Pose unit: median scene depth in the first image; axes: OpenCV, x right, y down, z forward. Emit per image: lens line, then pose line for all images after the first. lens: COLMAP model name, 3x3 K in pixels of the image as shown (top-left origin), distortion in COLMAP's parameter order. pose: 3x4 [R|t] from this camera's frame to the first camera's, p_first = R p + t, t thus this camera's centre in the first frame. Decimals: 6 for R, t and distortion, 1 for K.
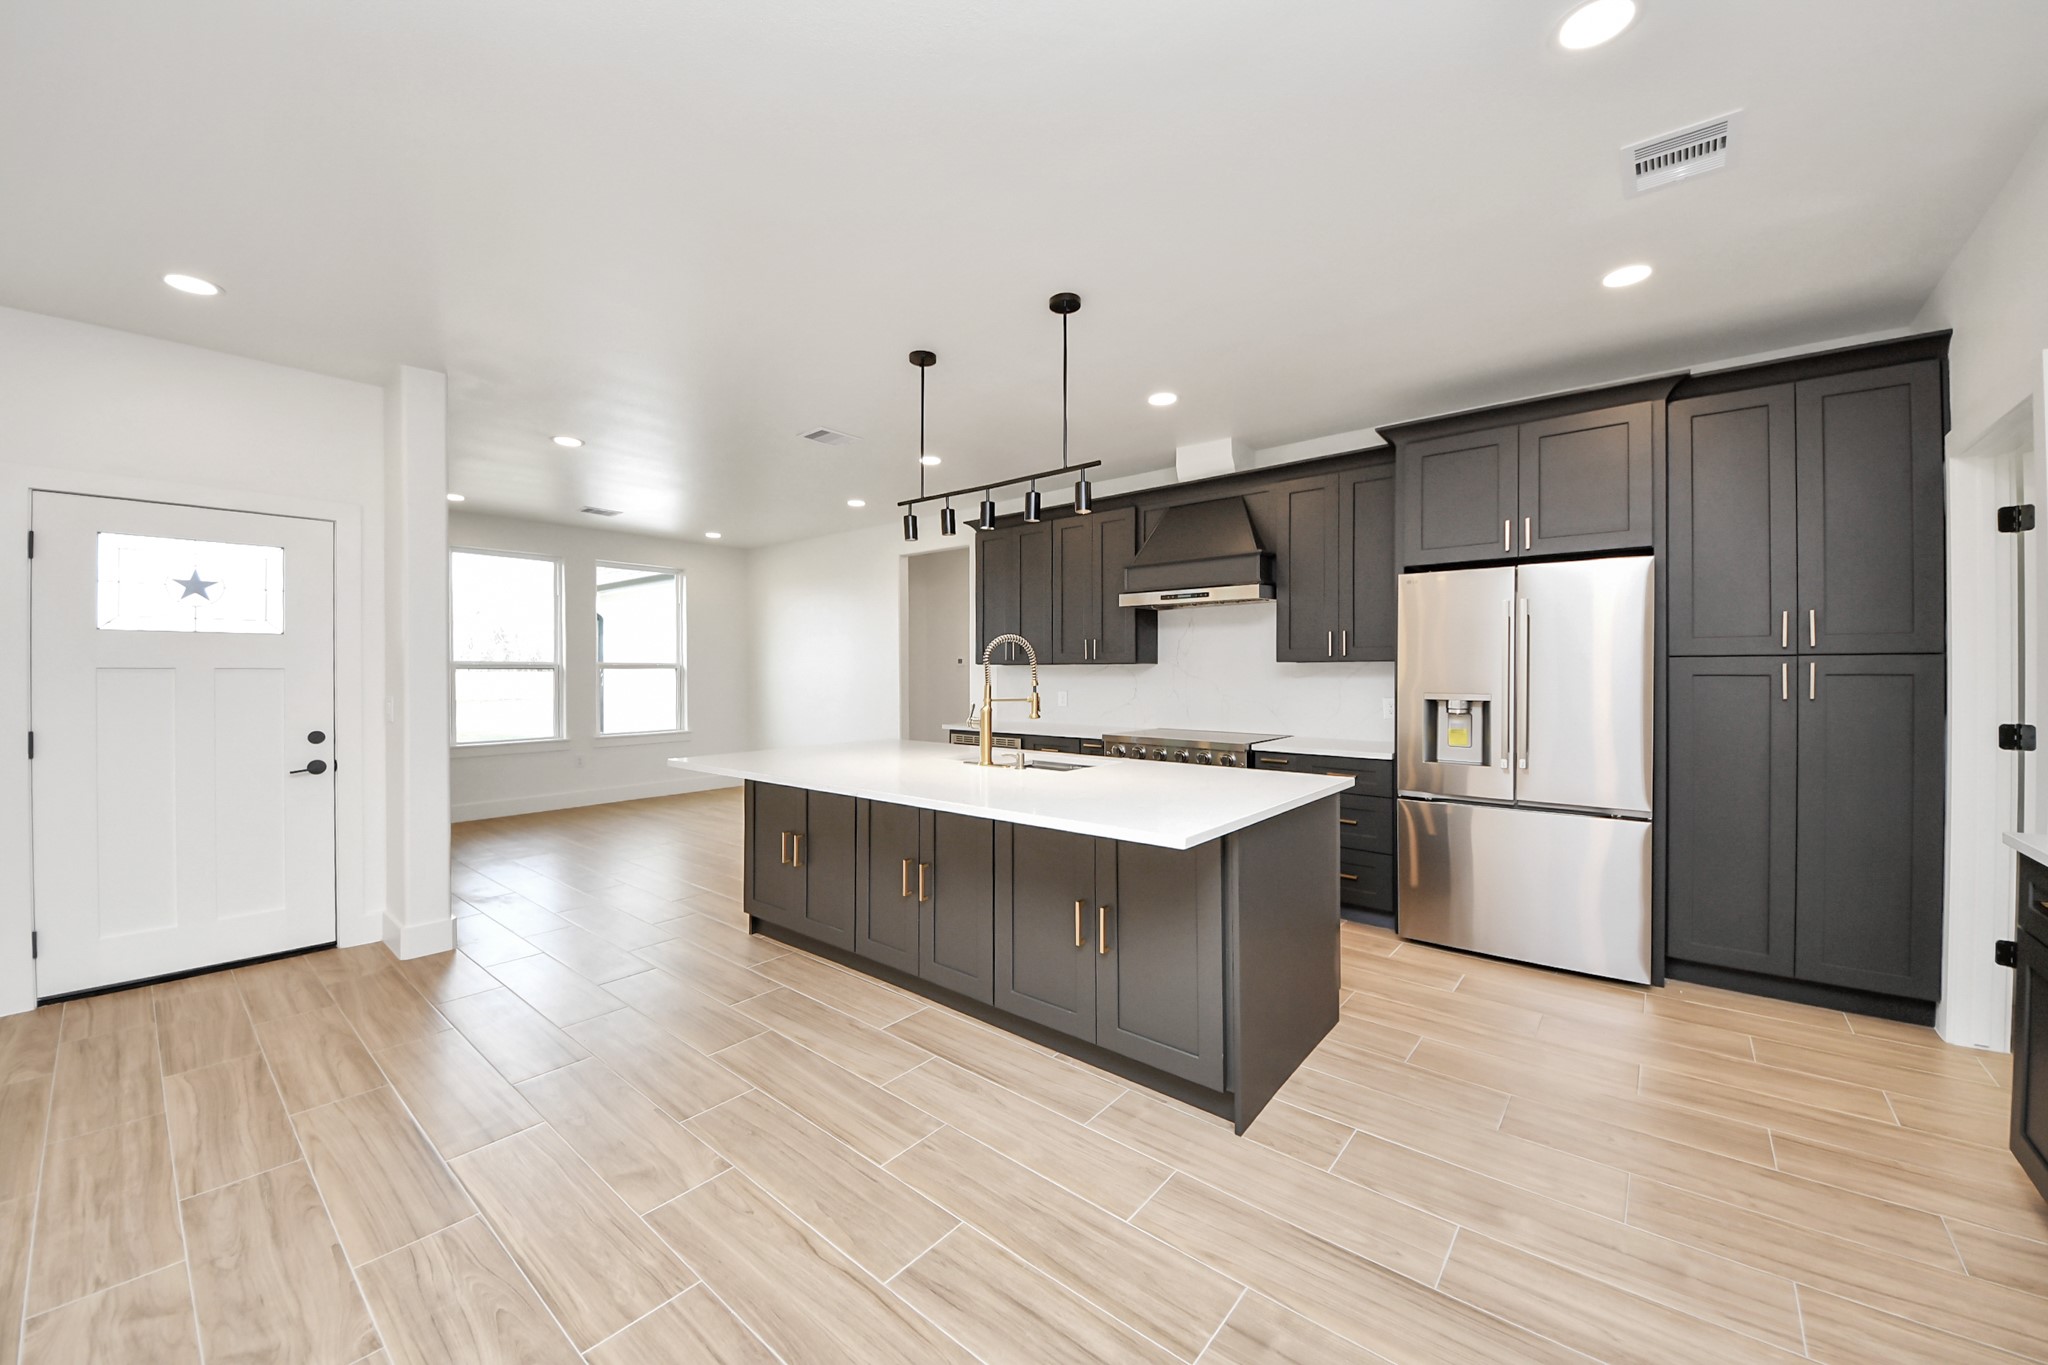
lens RADIAL K [[766.1, 0, 1028.2], [0, 766.1, 667.6], [0, 0, 1]] dist [-0.000610, -0.000575]
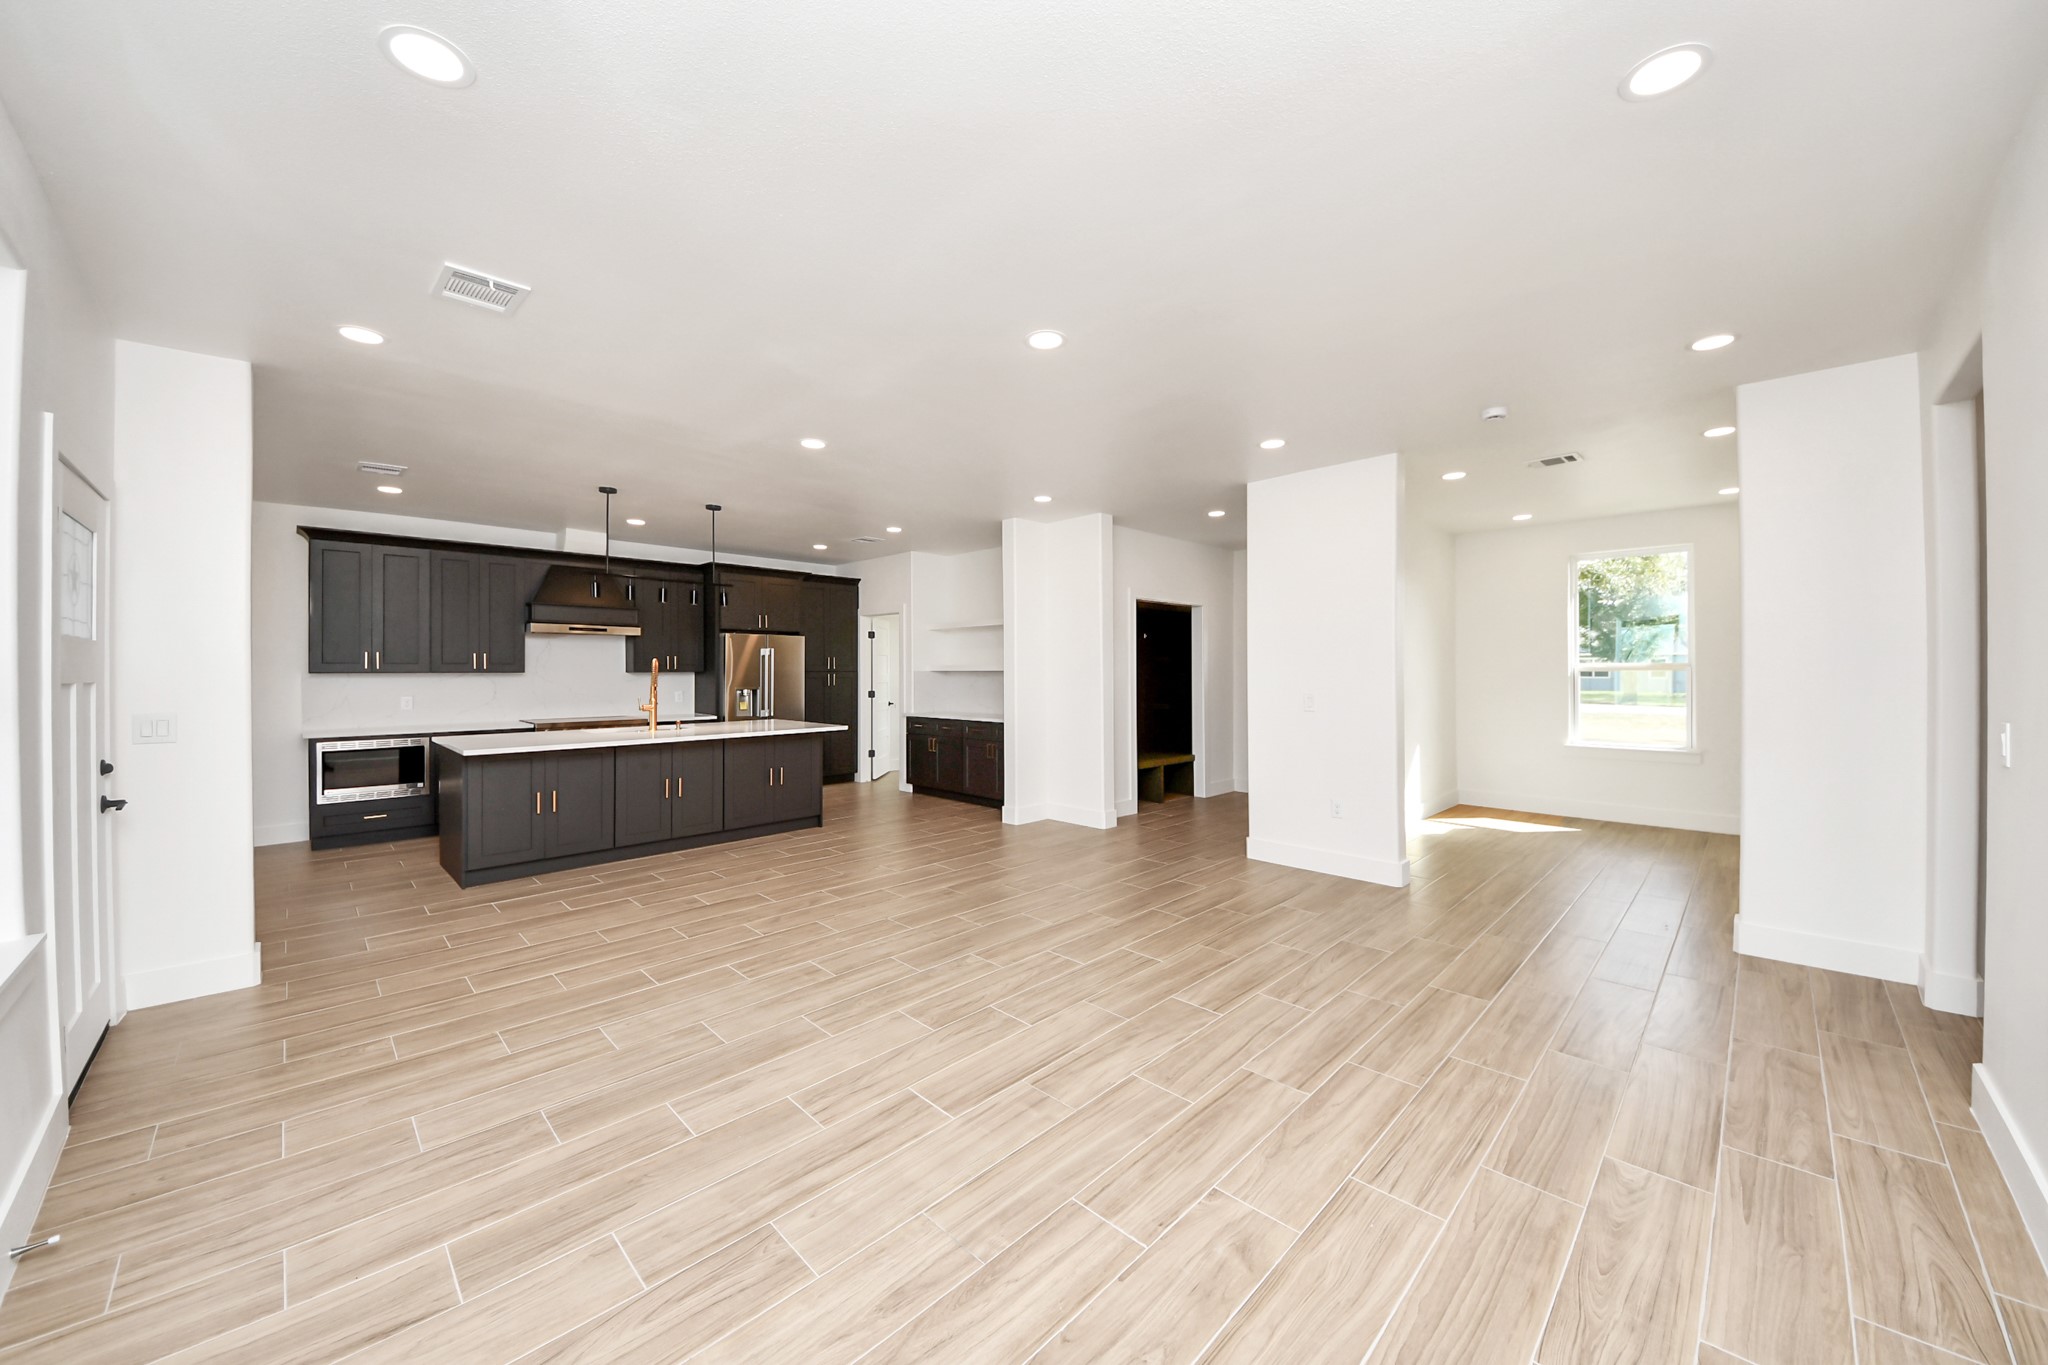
lens RADIAL K [[766.1, 0, 1018.4], [0, 766.1, 675.4], [0, 0, 1]] dist [-0.000610, -0.000575]
pose [[0.093069, -0.004253, 0.995651, -1.965686], [-0.004041, 0.999981, 0.004649, -0.017858], [-0.995651, -0.004457, 0.093050, -0.045853]]
